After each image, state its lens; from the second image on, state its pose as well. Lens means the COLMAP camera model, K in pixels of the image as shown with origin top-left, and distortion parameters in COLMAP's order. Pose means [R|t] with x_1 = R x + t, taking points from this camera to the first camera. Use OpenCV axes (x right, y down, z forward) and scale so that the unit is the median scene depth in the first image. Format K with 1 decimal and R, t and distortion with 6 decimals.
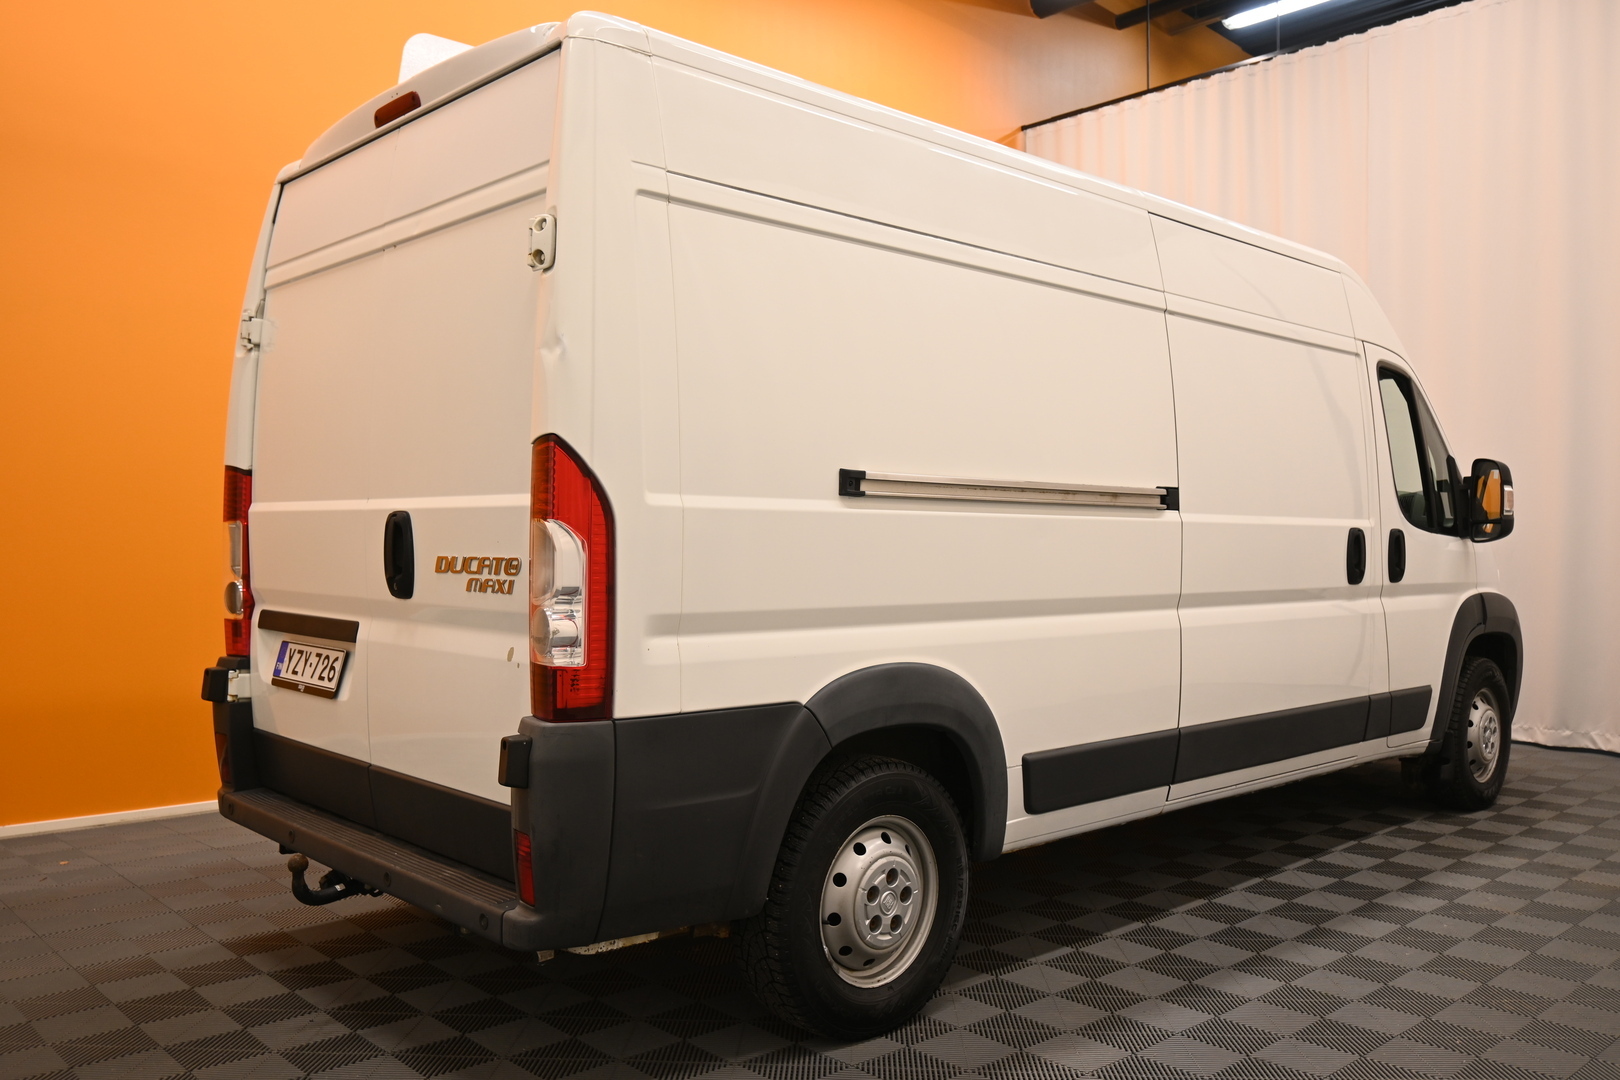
lens RADIAL K [[1329.3, 0, 809.0], [0, 1329.3, 532.7], [0, 0, 1]] dist [0.043268, -0.000486]
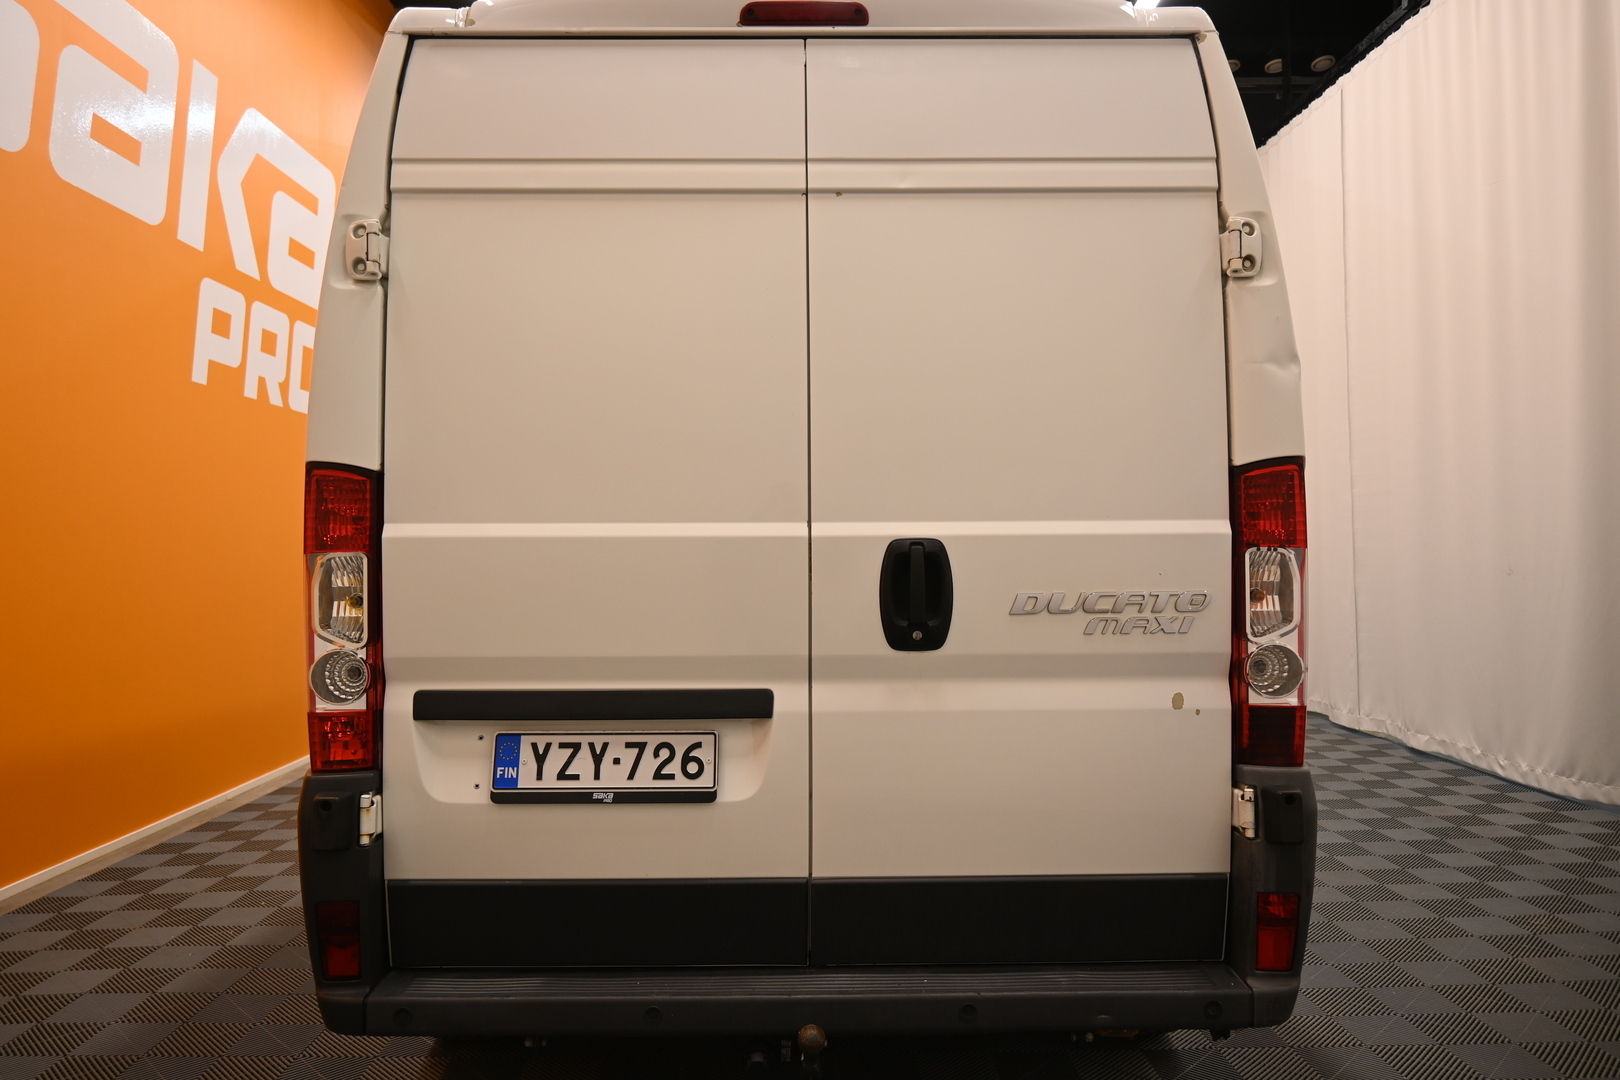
lens RADIAL K [[1076.2, 0, 806.2], [0, 1076.2, 544.3], [0, 0, 1]] dist [0.002603, 0.000972]
pose [[0.659104, -0.001698, 0.752050, -0.770939], [0.007955, 0.999957, -0.004714, -0.009970], [-0.752010, 0.009090, 0.659089, 0.596156]]
